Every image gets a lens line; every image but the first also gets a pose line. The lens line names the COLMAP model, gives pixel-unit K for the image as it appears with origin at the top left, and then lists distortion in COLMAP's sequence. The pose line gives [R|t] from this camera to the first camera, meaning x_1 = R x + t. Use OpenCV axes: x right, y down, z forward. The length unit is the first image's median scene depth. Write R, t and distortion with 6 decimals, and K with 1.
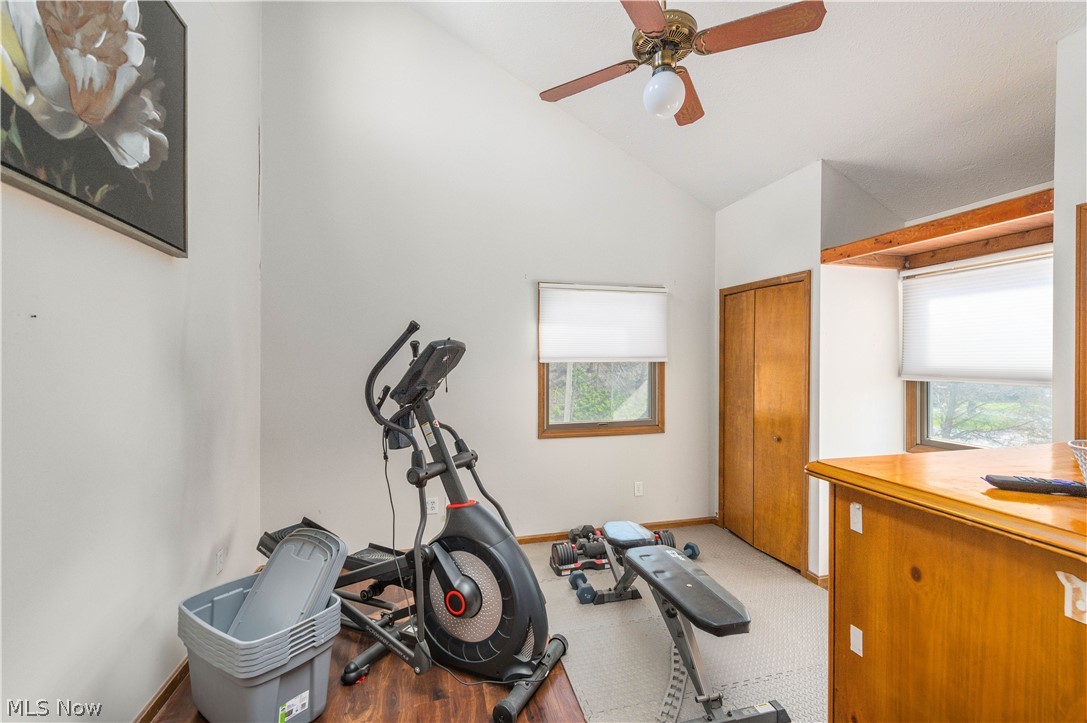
lens RADIAL K [[467.6, 0, 544.2], [0, 467.6, 359.6], [0, 0, 1]] dist [0.010222, -0.002543]
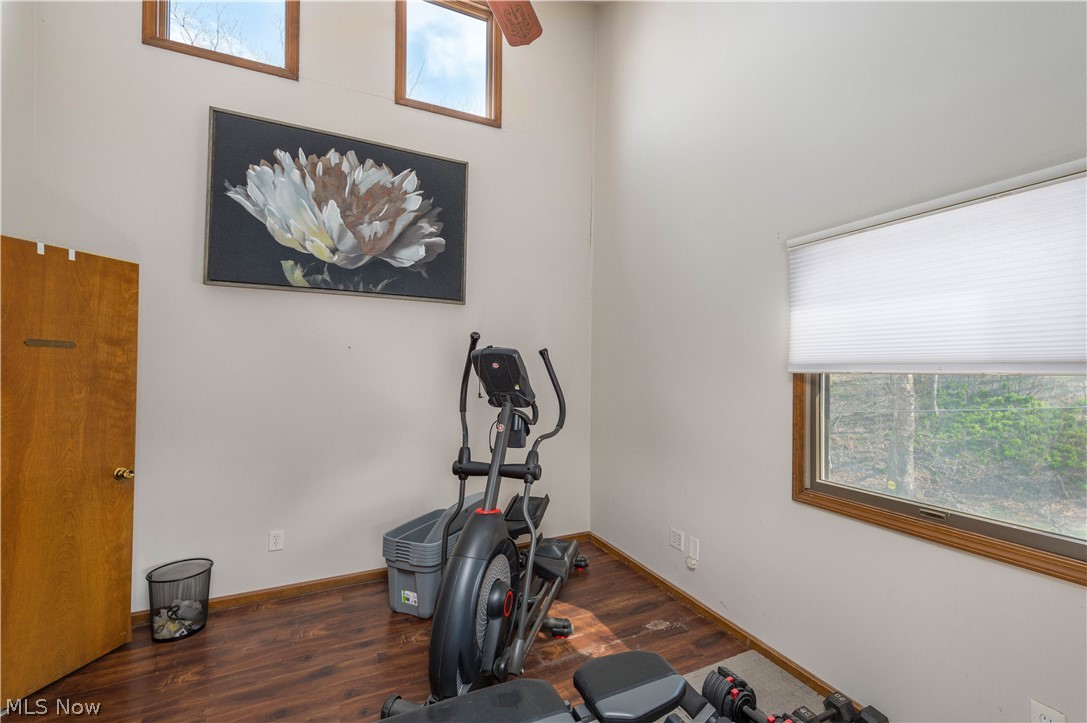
lens RADIAL K [[467.6, 0, 553.8], [0, 467.6, 368.1], [0, 0, 1]] dist [0.010222, -0.002543]
pose [[0.185000, -0.007156, -0.982713, 1.118564], [-0.008048, 0.999929, -0.008796, 0.017044], [0.982706, 0.009537, 0.184929, 1.271036]]
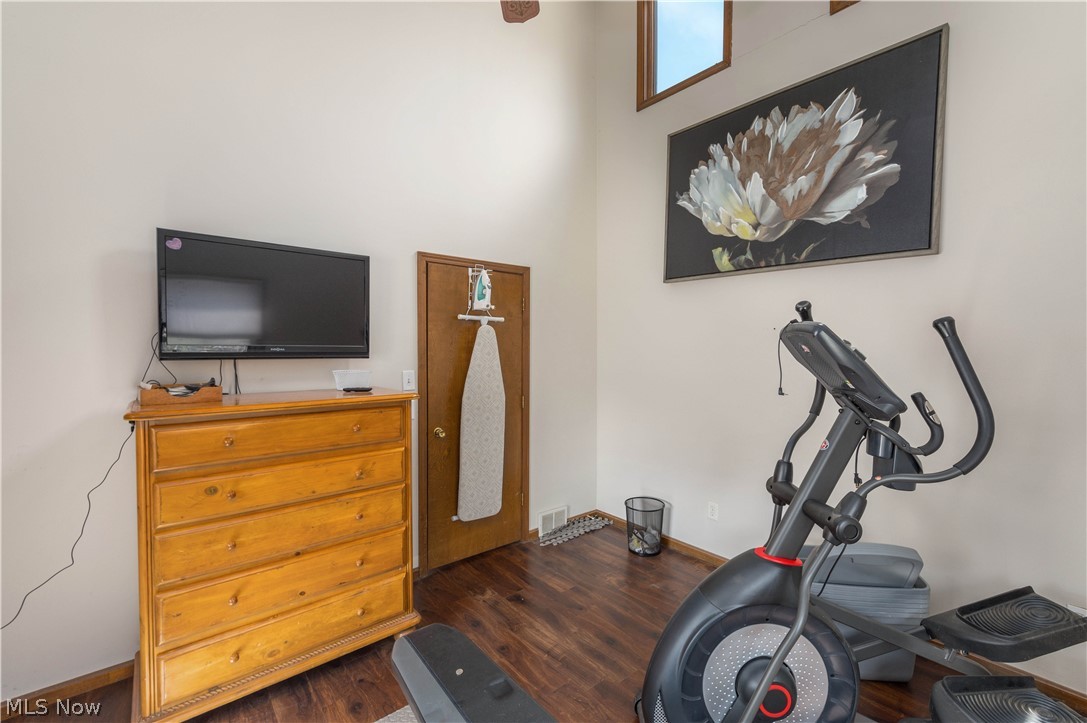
lens RADIAL K [[467.6, 0, 551.3], [0, 467.6, 358.0], [0, 0, 1]] dist [0.010222, -0.002543]
pose [[-0.904542, 0.012893, -0.426190, 0.582859], [-0.000423, 0.999515, 0.031135, -0.020969], [0.426384, 0.028344, -0.904098, 2.008485]]
